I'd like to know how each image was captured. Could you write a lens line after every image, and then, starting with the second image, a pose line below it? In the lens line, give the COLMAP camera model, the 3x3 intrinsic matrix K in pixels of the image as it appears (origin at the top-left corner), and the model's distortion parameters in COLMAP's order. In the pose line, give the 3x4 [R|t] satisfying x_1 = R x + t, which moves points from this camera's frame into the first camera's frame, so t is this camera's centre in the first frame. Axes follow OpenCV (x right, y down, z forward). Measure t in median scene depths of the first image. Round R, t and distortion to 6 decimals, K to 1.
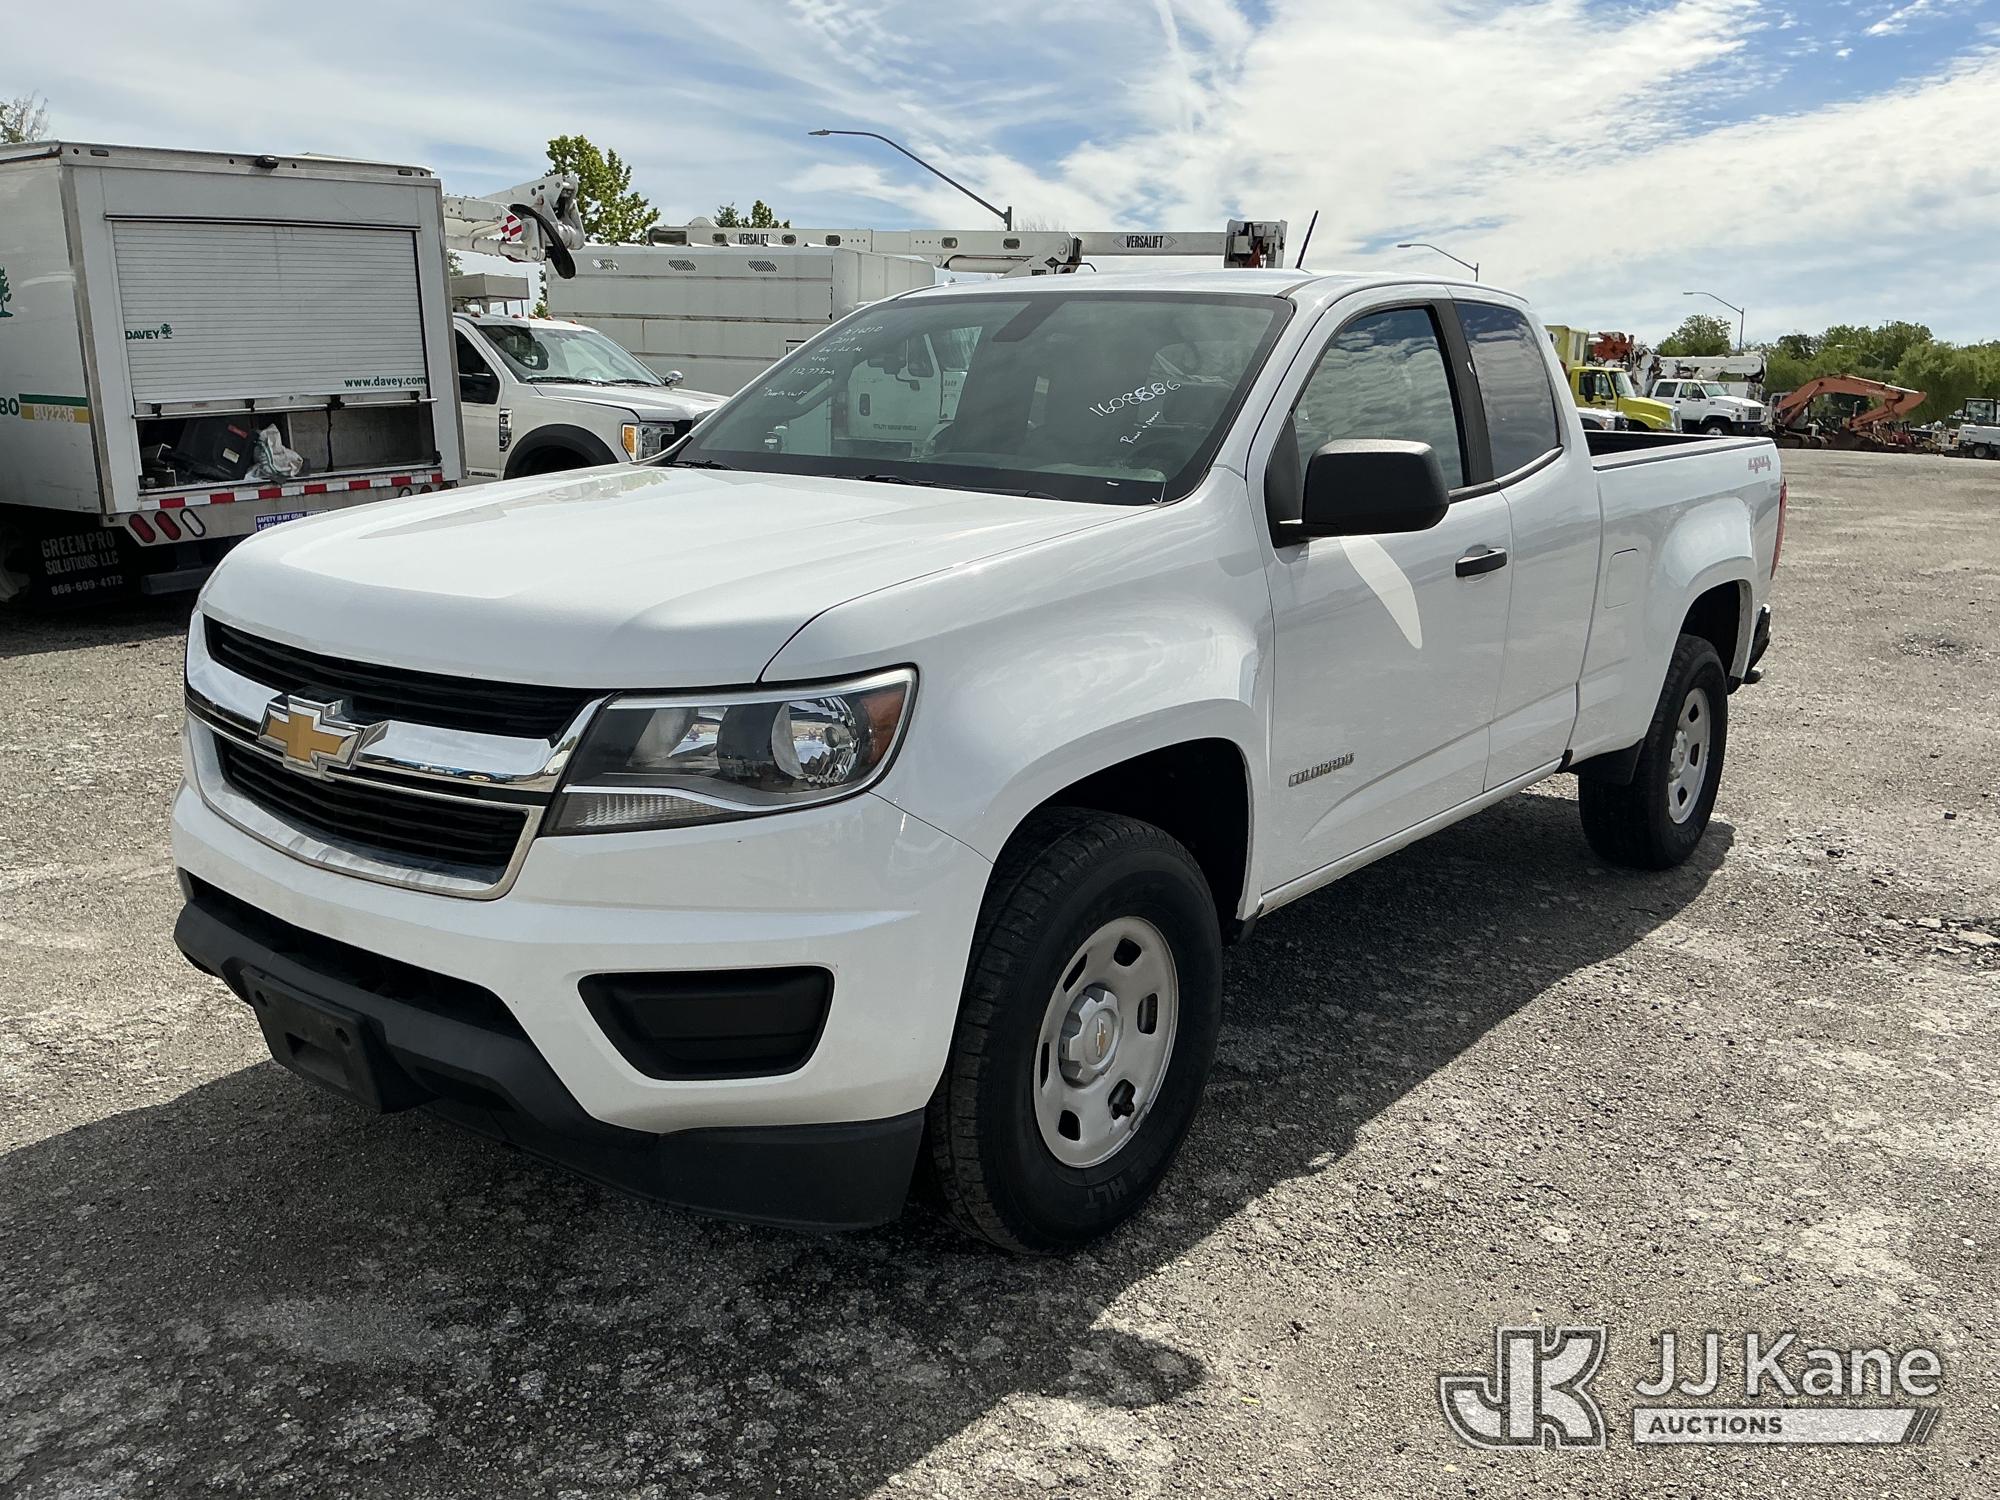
lens RADIAL K [[1759.8, 0, 1009.8], [0, 1759.8, 745.2], [0, 0, 1]] dist [0.049811, -0.003811]
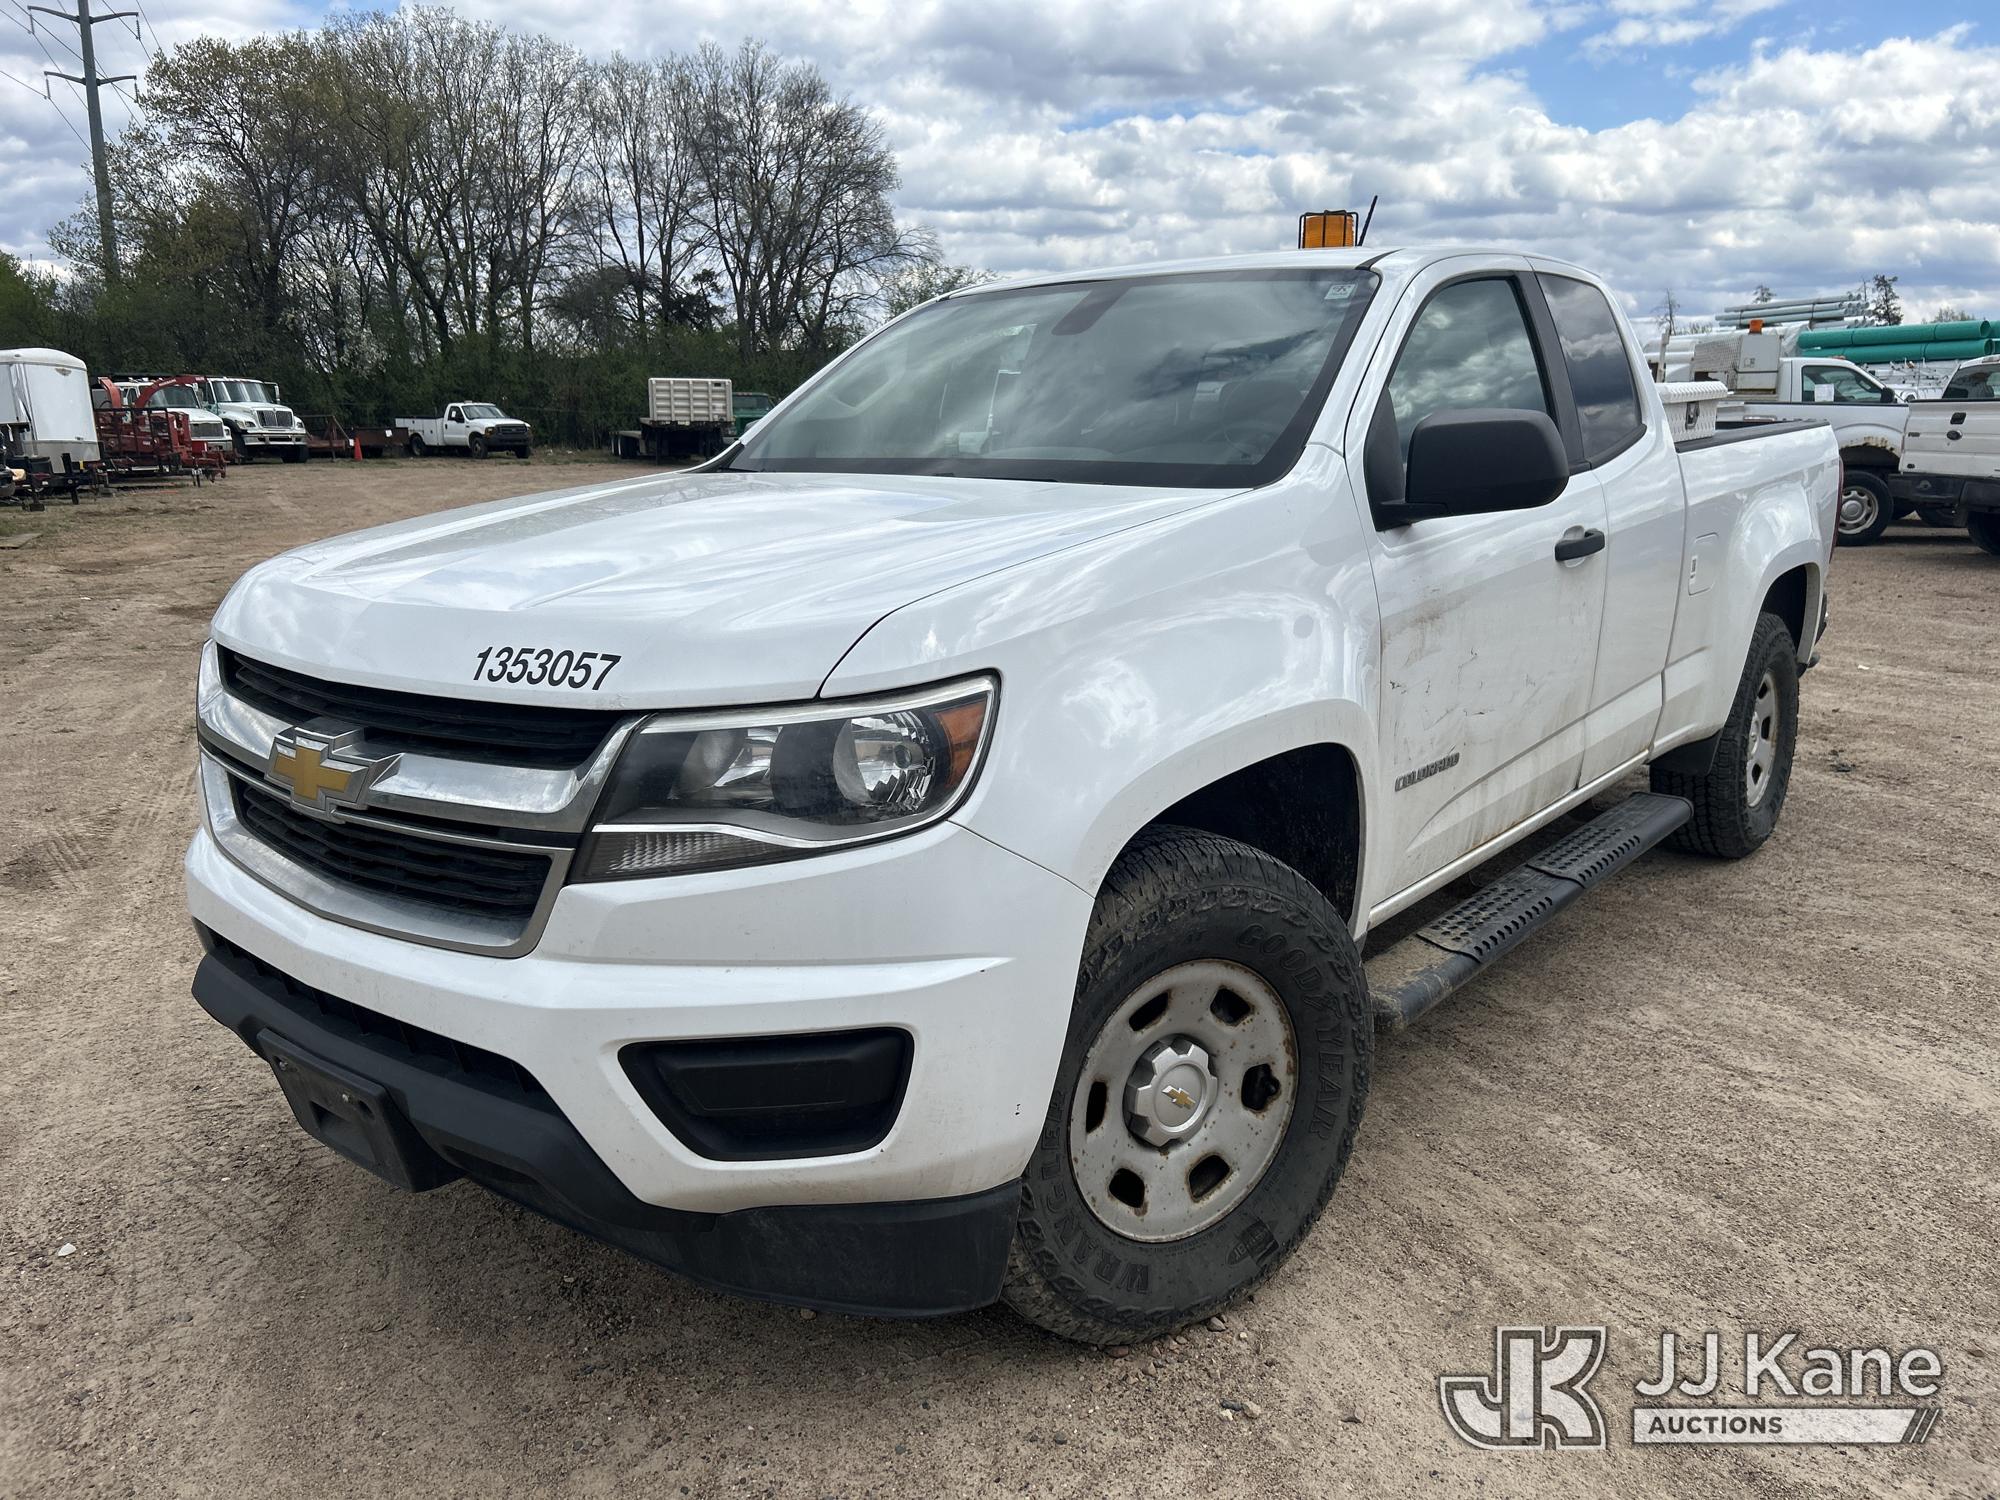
lens RADIAL K [[1606.0, 0, 1012.3], [0, 1606.0, 737.1], [0, 0, 1]] dist [0.001280, 0.019877]
pose [[0.999280, -0.030083, -0.023099, -0.026972], [0.029966, 0.999536, -0.005415, -0.008241], [0.023252, 0.004718, 0.999719, 0.201471]]
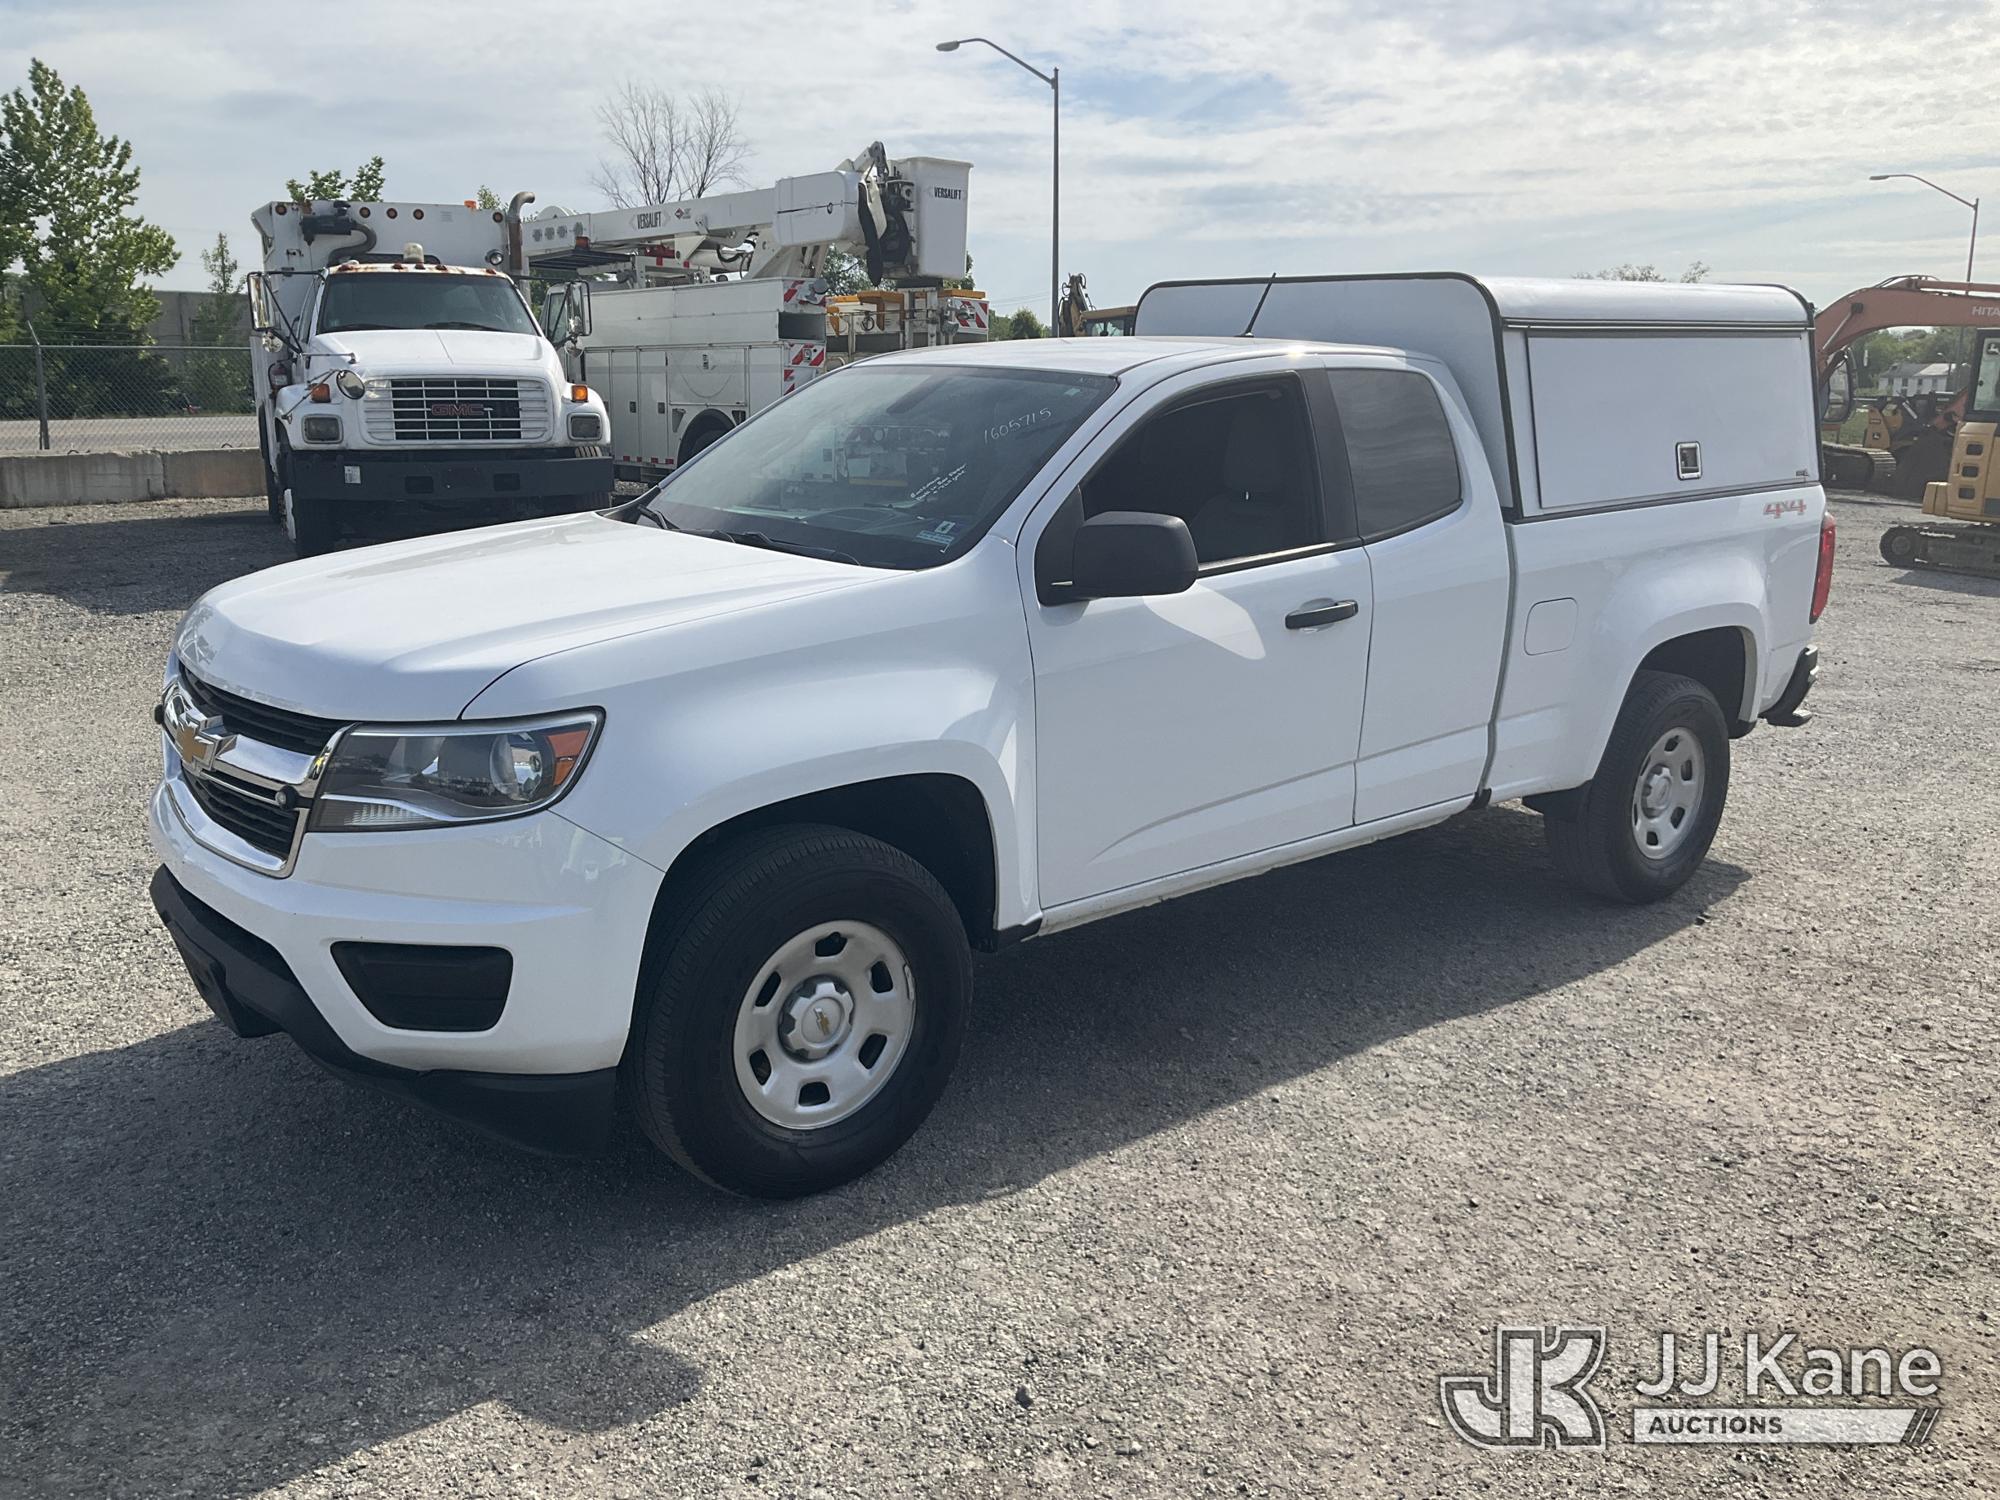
lens RADIAL K [[1759.8, 0, 1008.4], [0, 1759.8, 746.5], [0, 0, 1]] dist [0.049811, -0.003811]
pose [[0.974988, 0.042983, -0.218062, 0.468619], [-0.040649, 0.999058, 0.015180, -0.046418], [0.218509, -0.005936, 0.975817, -0.137636]]
